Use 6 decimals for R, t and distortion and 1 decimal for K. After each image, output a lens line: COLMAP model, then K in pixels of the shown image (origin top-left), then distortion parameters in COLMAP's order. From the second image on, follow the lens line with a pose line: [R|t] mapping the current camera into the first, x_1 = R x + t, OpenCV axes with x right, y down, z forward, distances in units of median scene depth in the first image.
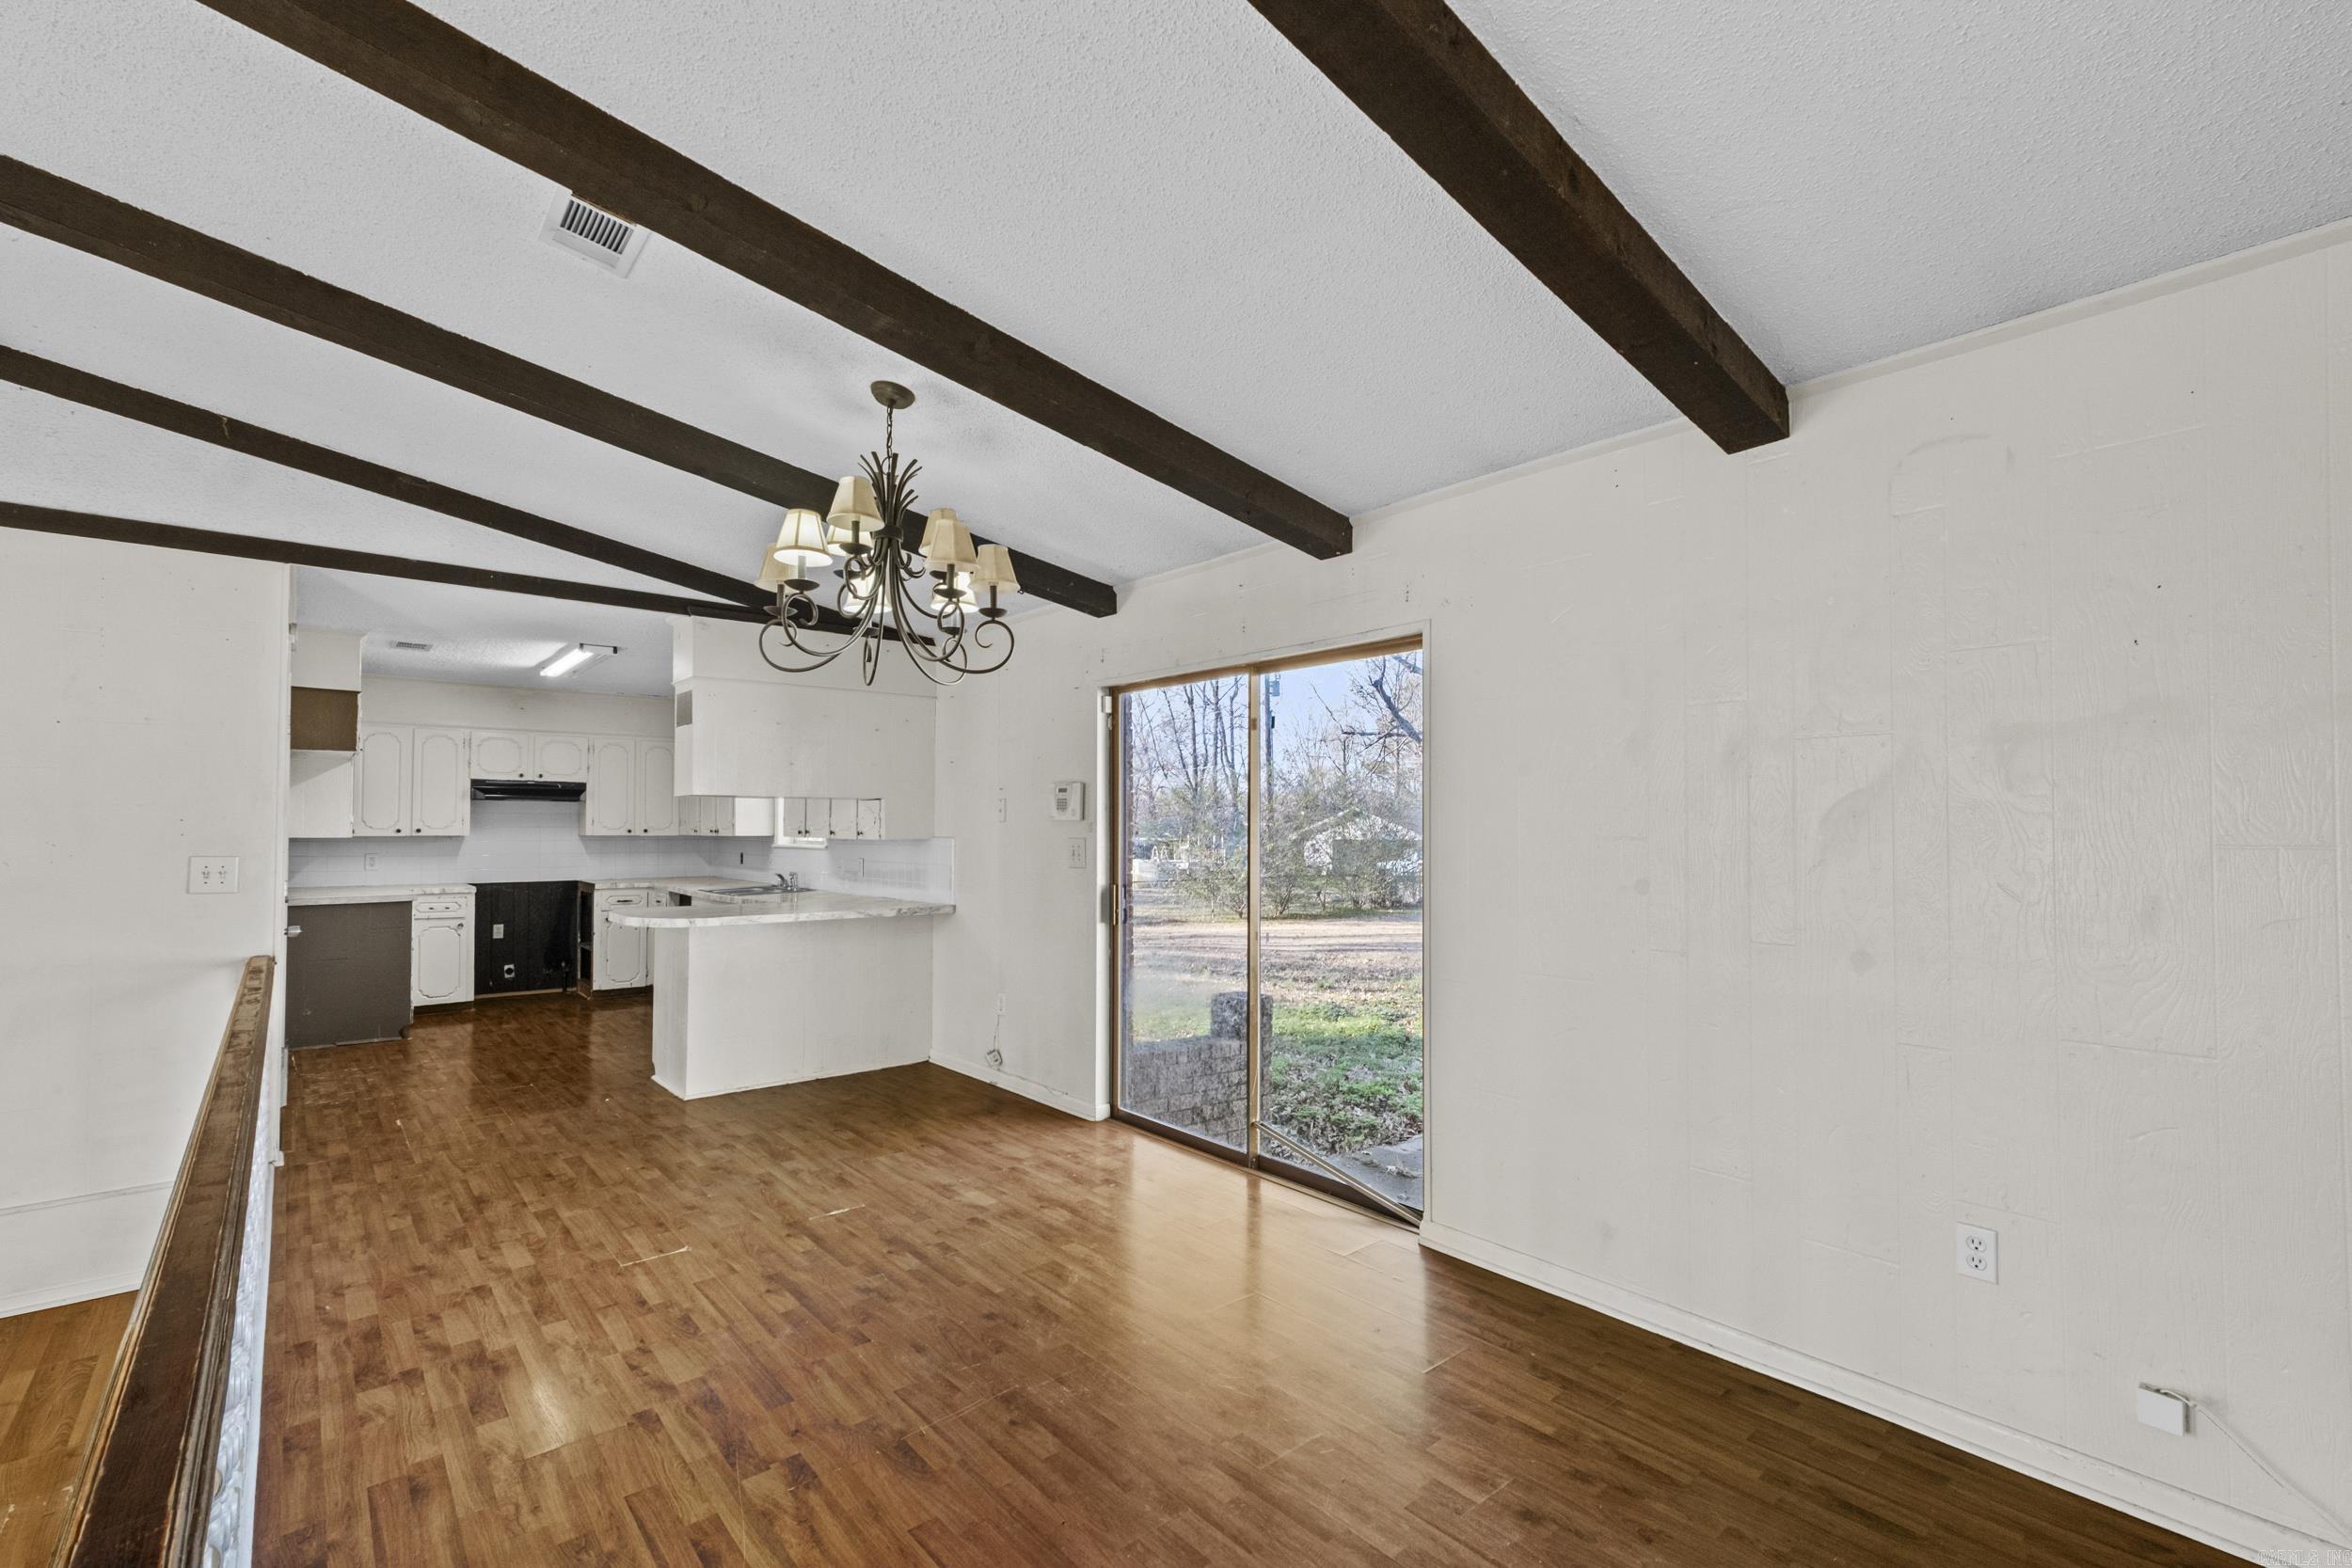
lens RADIAL K [[1017.6, 0, 1179.5], [0, 1017.6, 807.5], [0, 0, 1]] dist [0.001551, 0.000953]
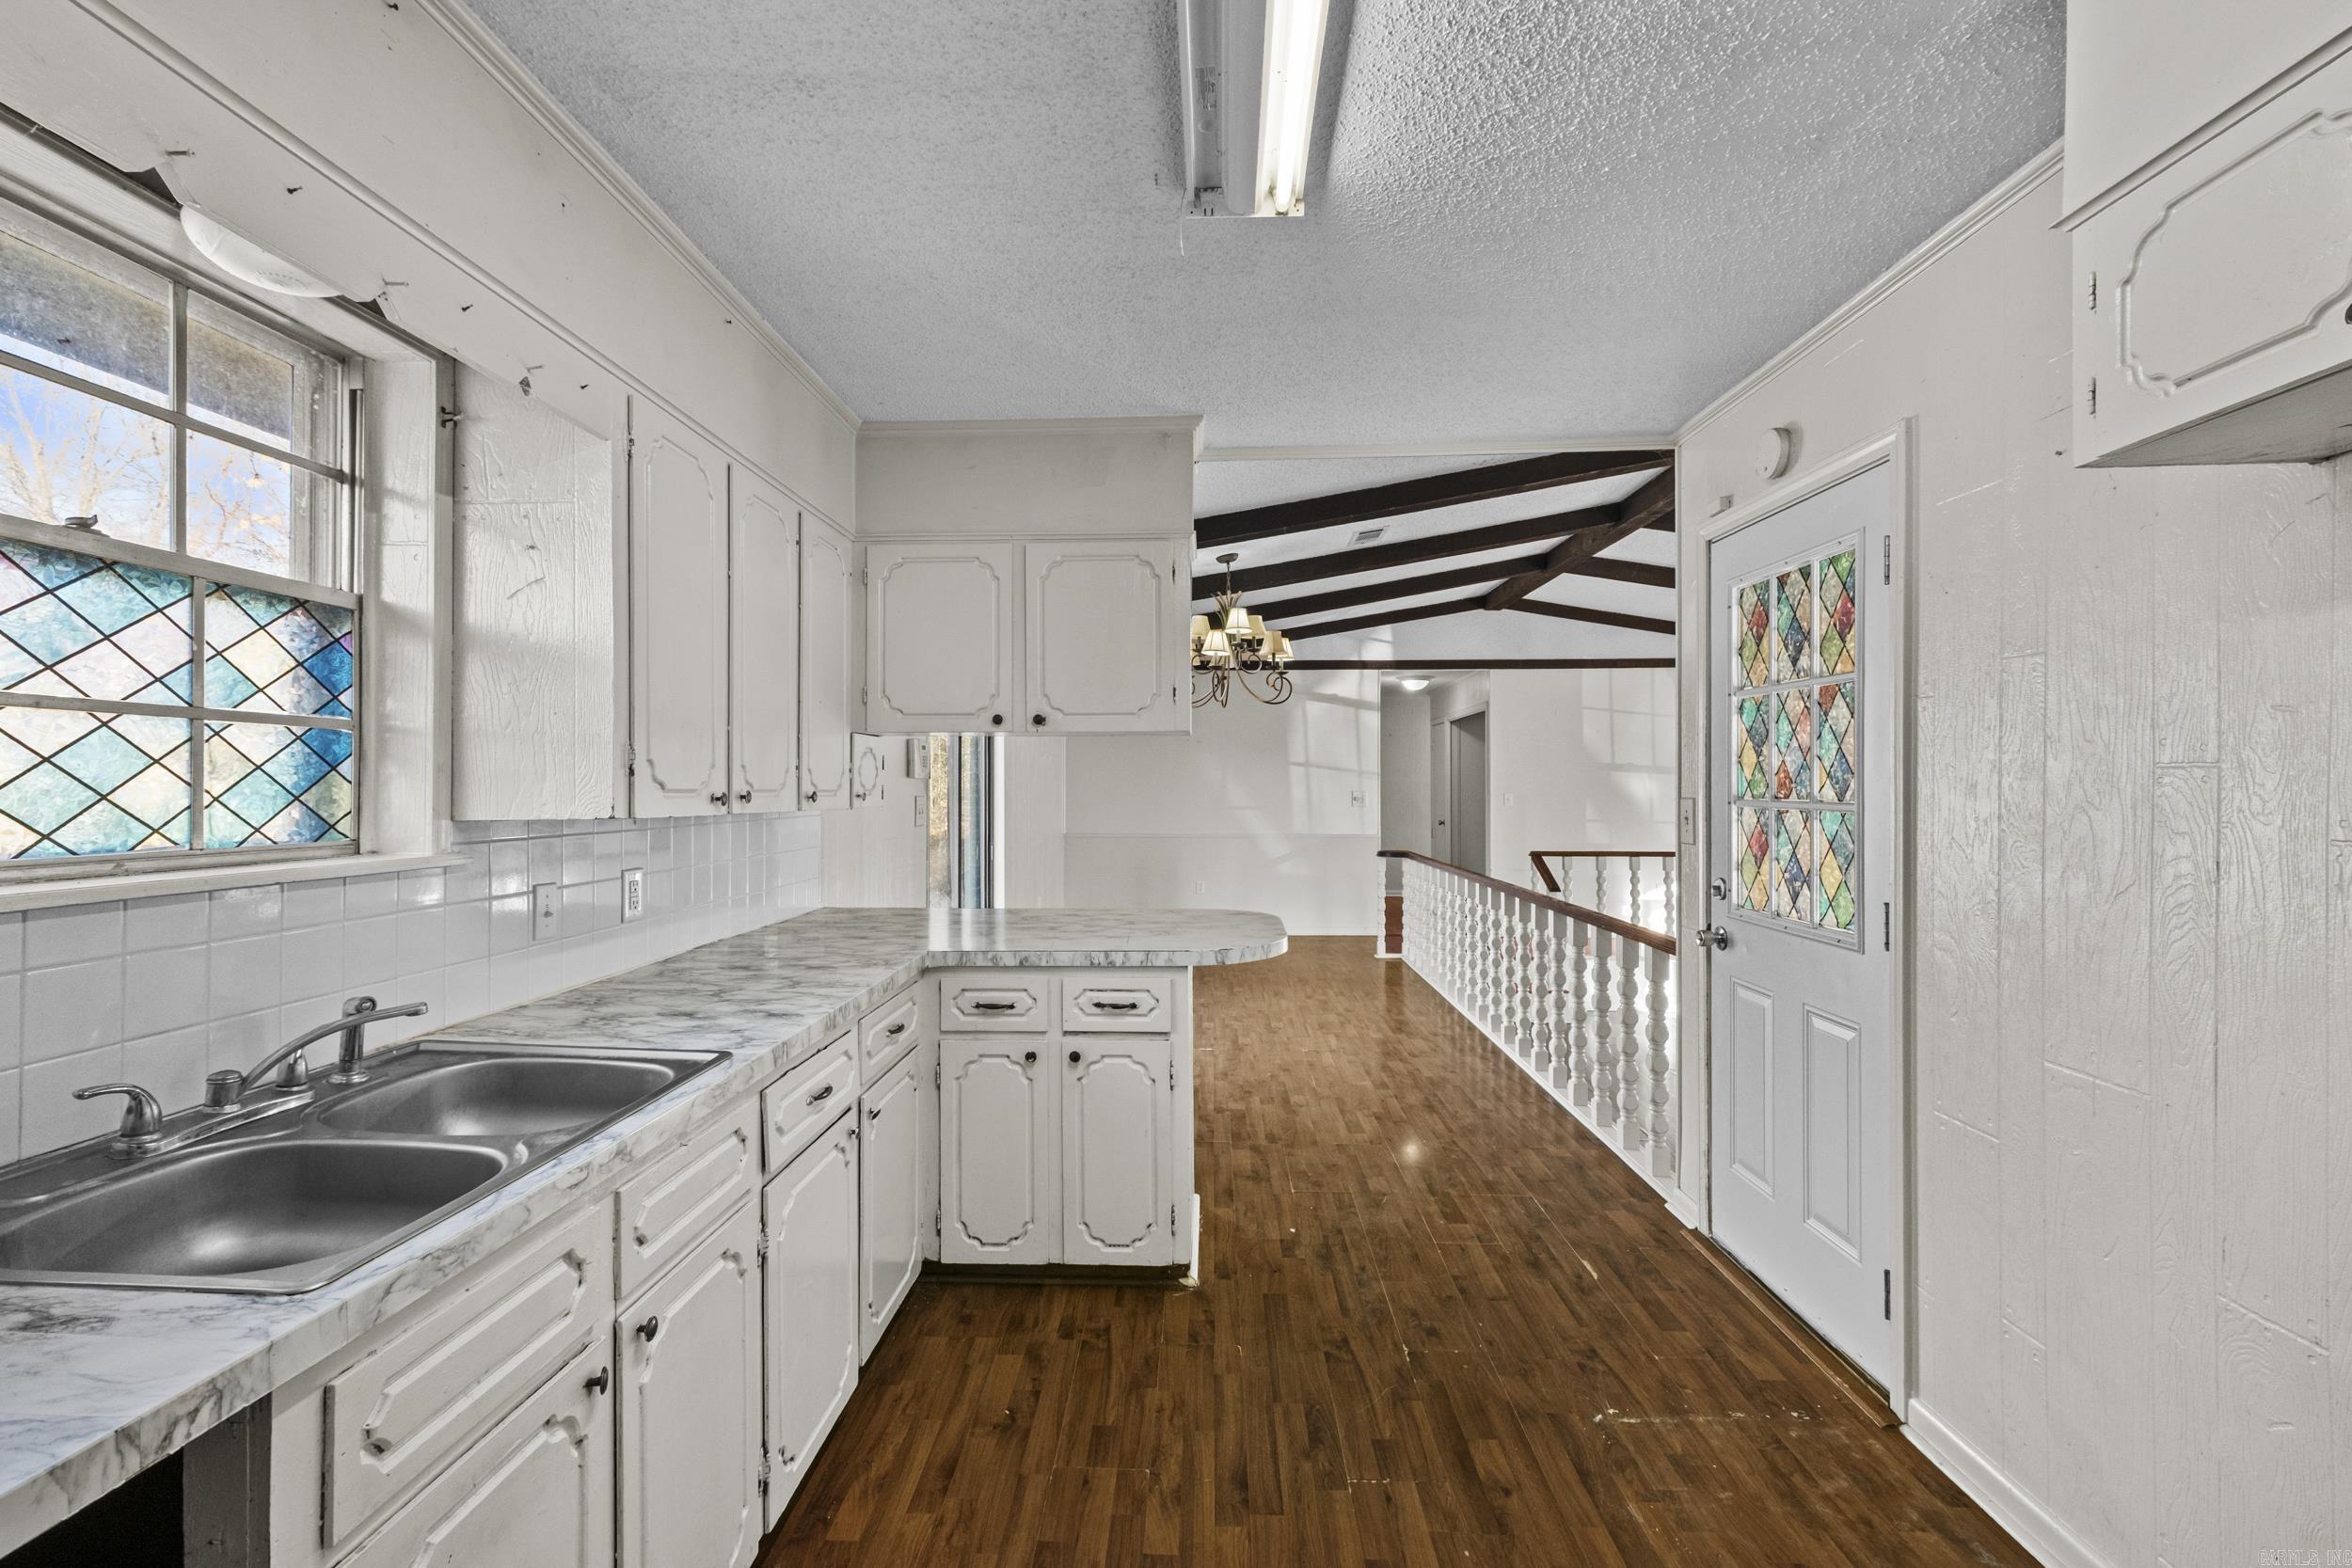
lens RADIAL K [[1017.6, 0, 1168.6], [0, 1017.6, 788.1], [0, 0, 1]] dist [0.001551, 0.000953]
pose [[-0.721758, -0.000377, 0.692146, -1.414584], [-0.013740, 0.999811, -0.013783, 0.049710], [-0.692010, -0.019458, -0.721626, 2.275775]]
